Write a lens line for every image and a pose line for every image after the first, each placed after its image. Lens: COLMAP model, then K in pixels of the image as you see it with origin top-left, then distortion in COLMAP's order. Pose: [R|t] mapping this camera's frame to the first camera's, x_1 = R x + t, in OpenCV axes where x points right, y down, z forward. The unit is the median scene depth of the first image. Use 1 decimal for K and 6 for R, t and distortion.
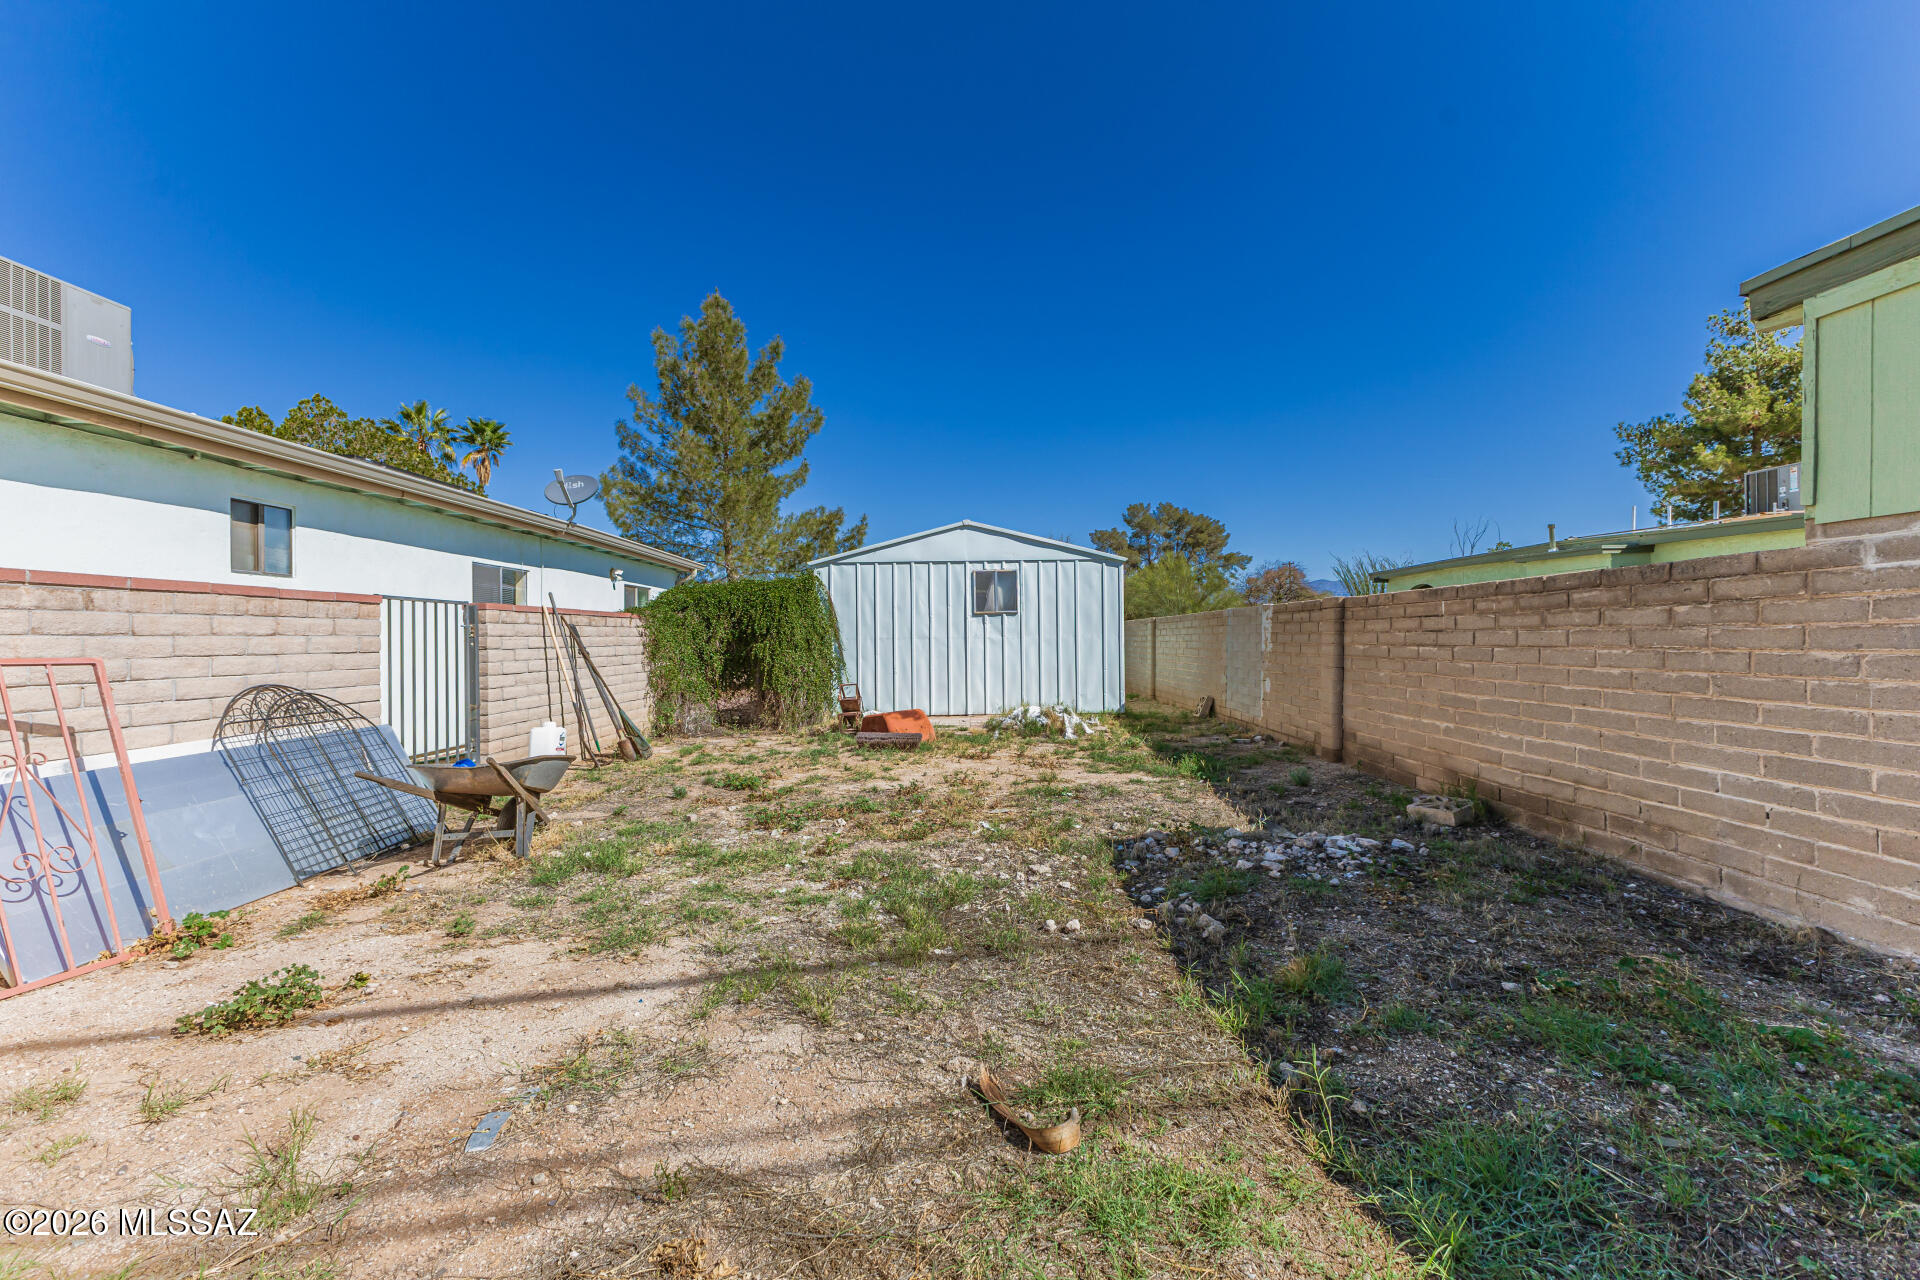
lens RADIAL K [[830.1, 0, 963.3], [0, 830.1, 637.4], [0, 0, 1]] dist [0.011219, -0.001796]
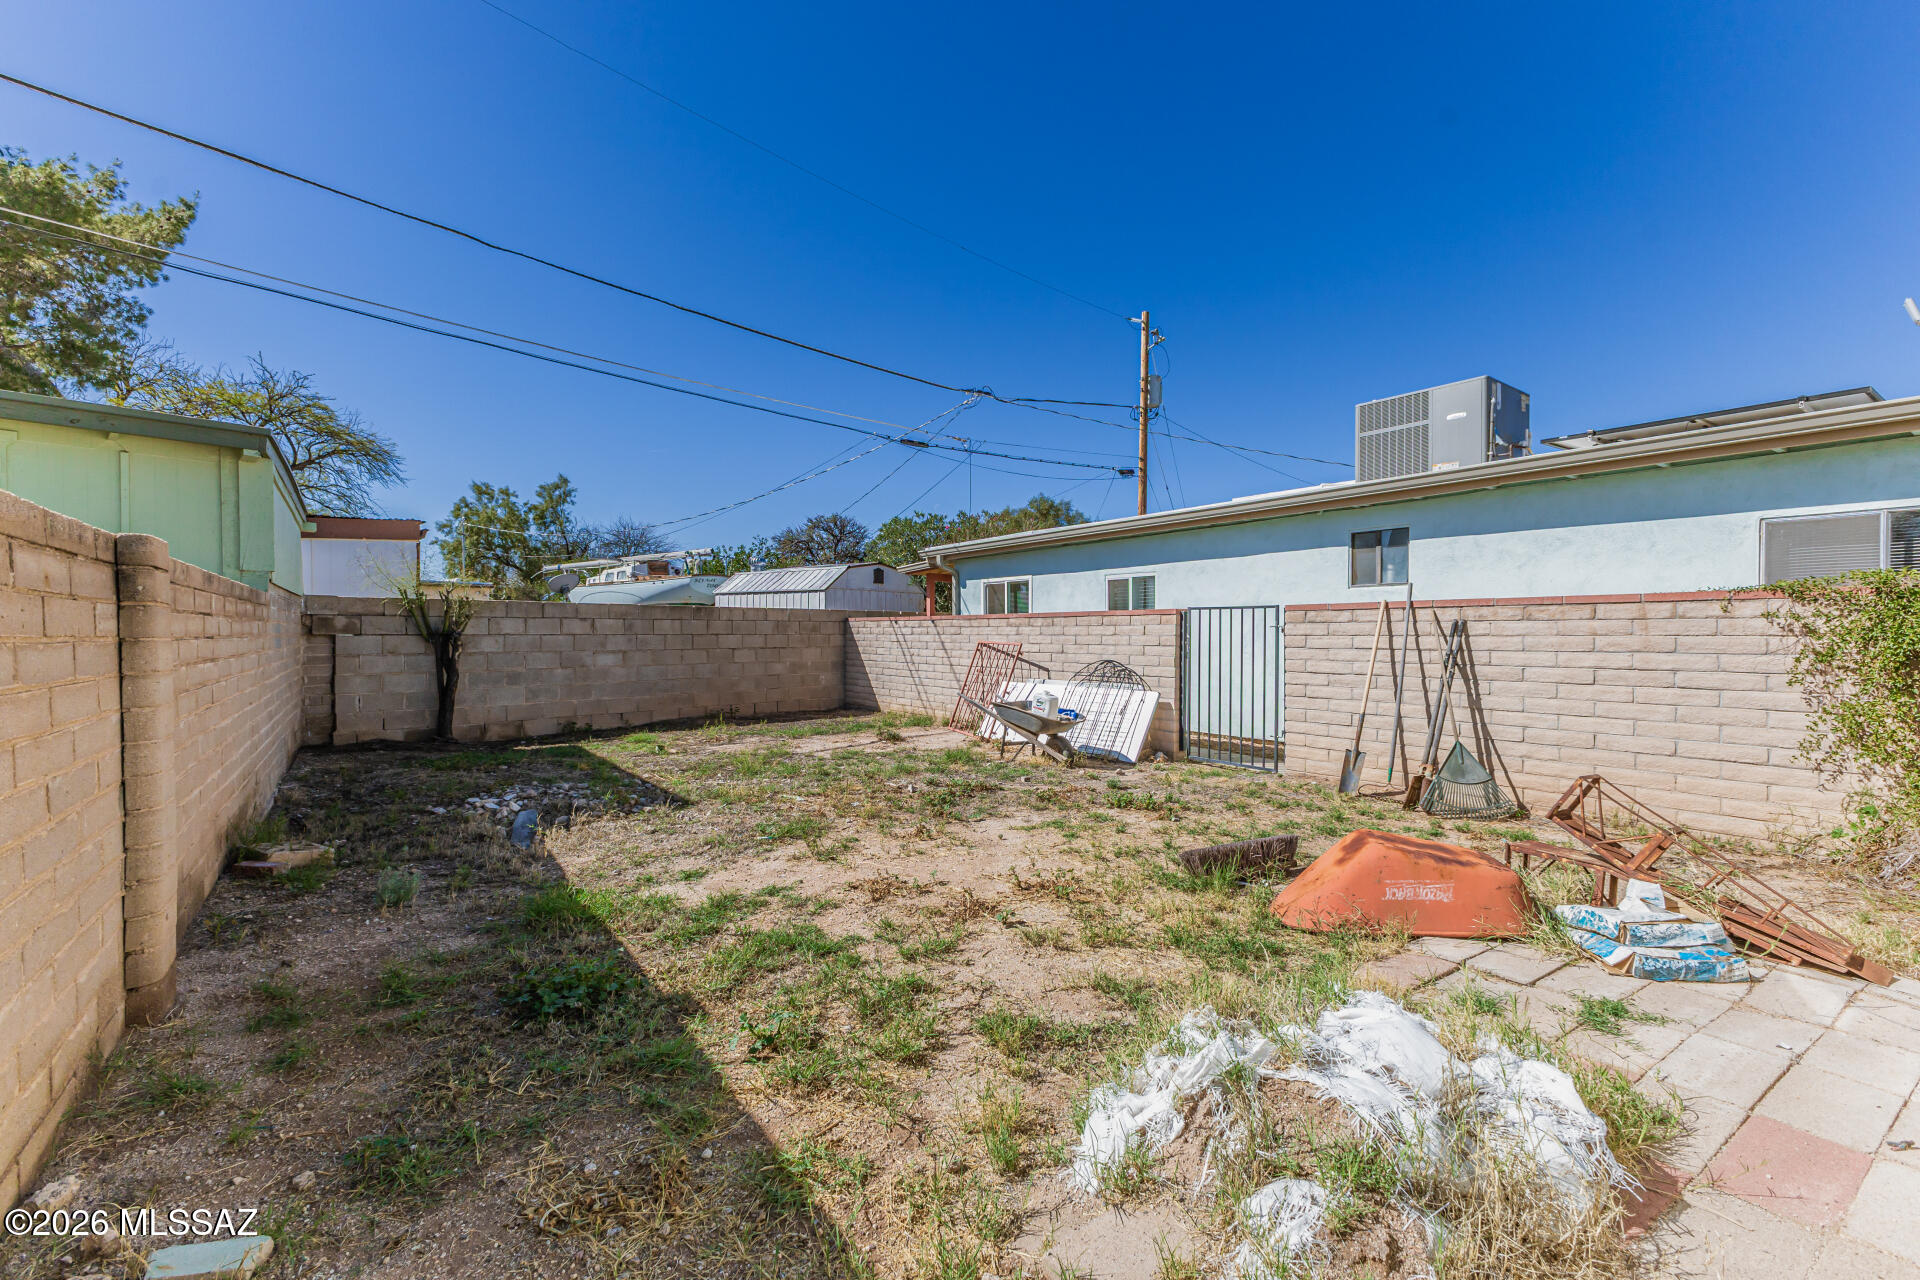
lens RADIAL K [[830.1, 0, 946.0], [0, 830.1, 637.4], [0, 0, 1]] dist [0.011219, -0.001796]
pose [[-0.813588, 0.007578, -0.581393, 0.436081], [0.003887, 0.999964, 0.007595, -0.009996], [0.581429, 0.003919, -0.813588, 1.660207]]
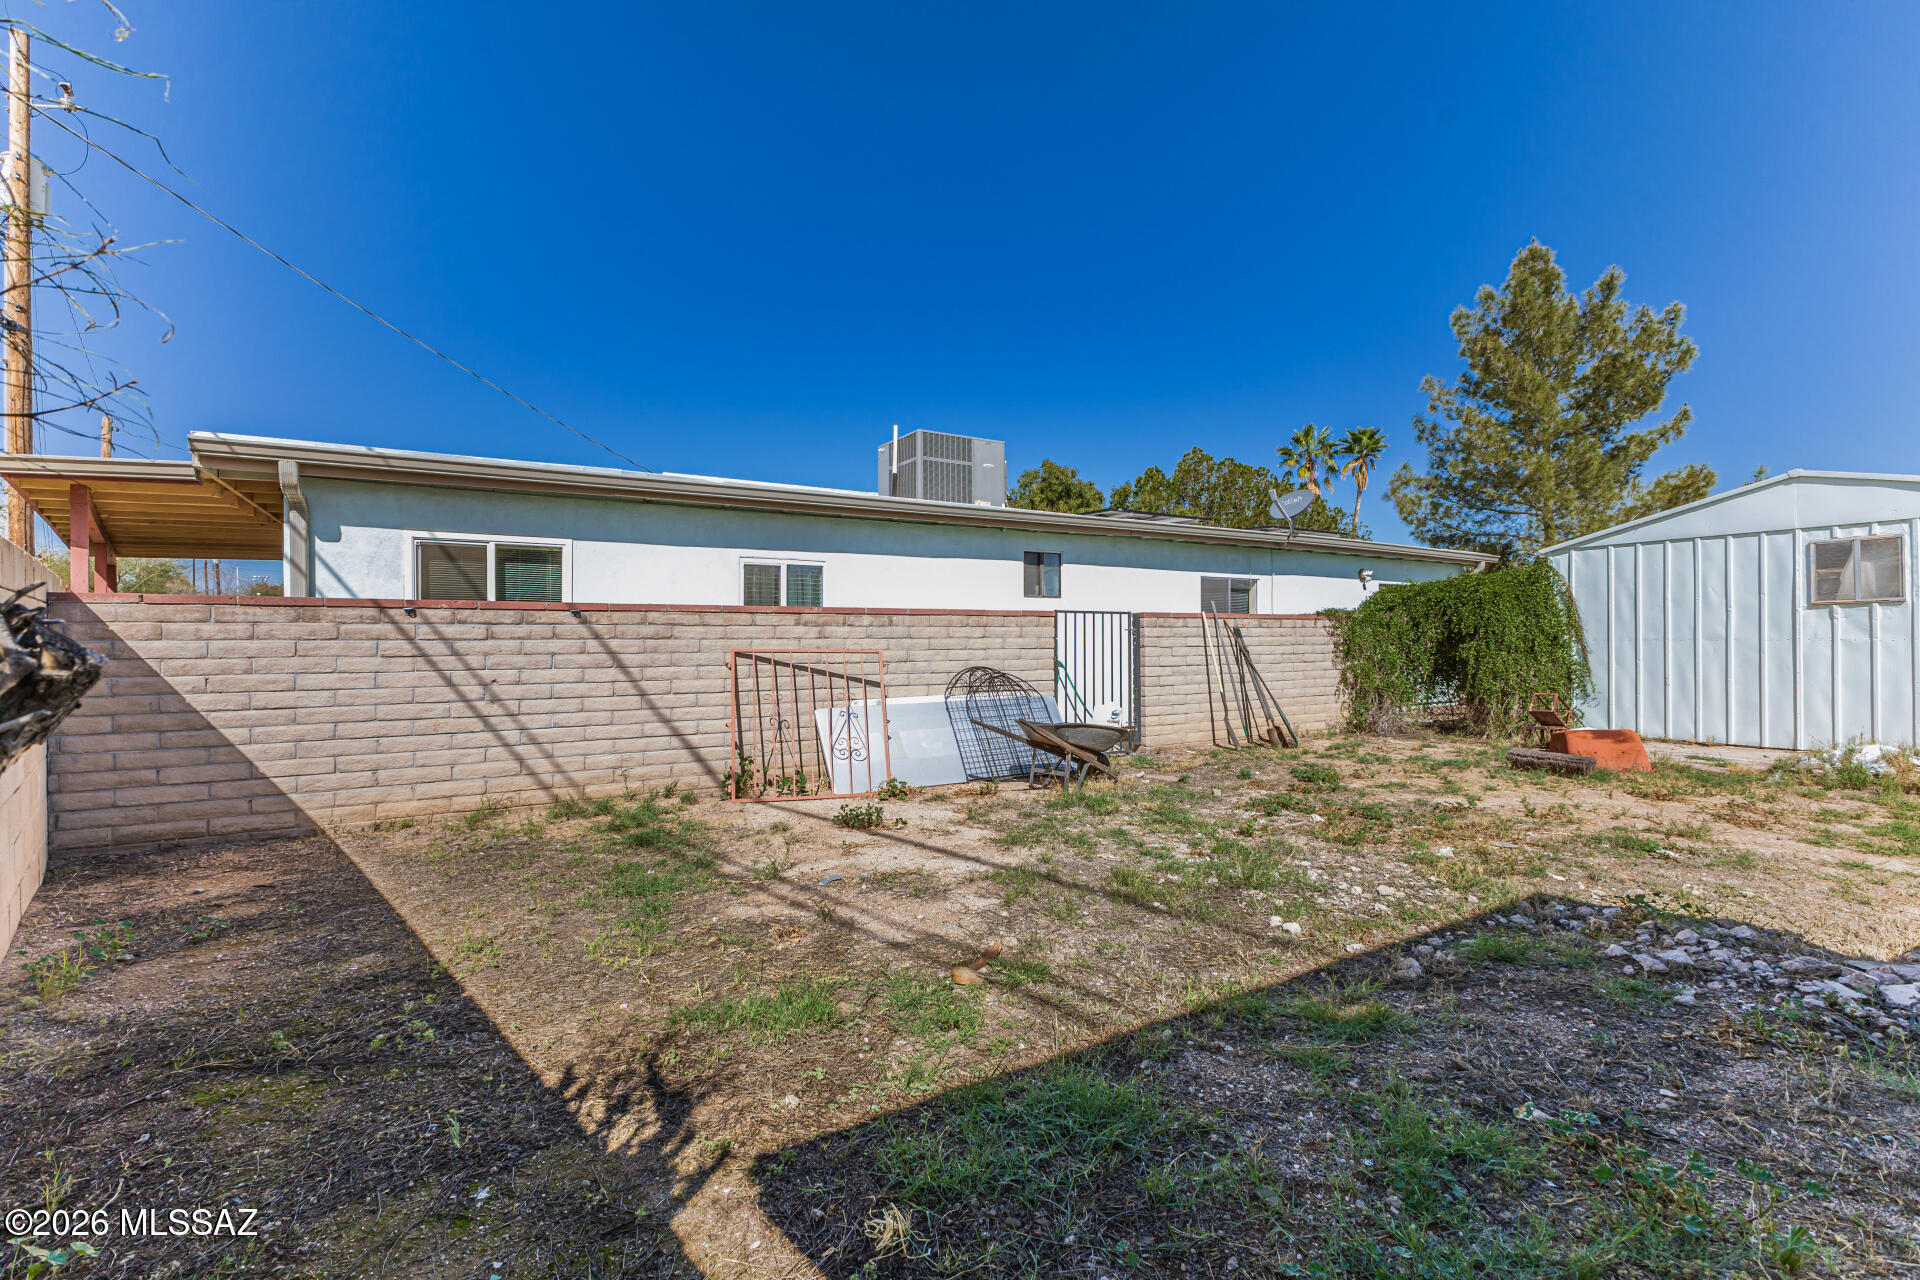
lens RADIAL K [[830.1, 0, 954.3], [0, 830.1, 640.7], [0, 0, 1]] dist [0.011219, -0.001796]
pose [[0.509796, 0.008226, -0.860256, 0.422555], [0.000350, 0.999952, 0.009769, -0.009308], [0.860295, -0.005282, 0.509769, 0.063379]]
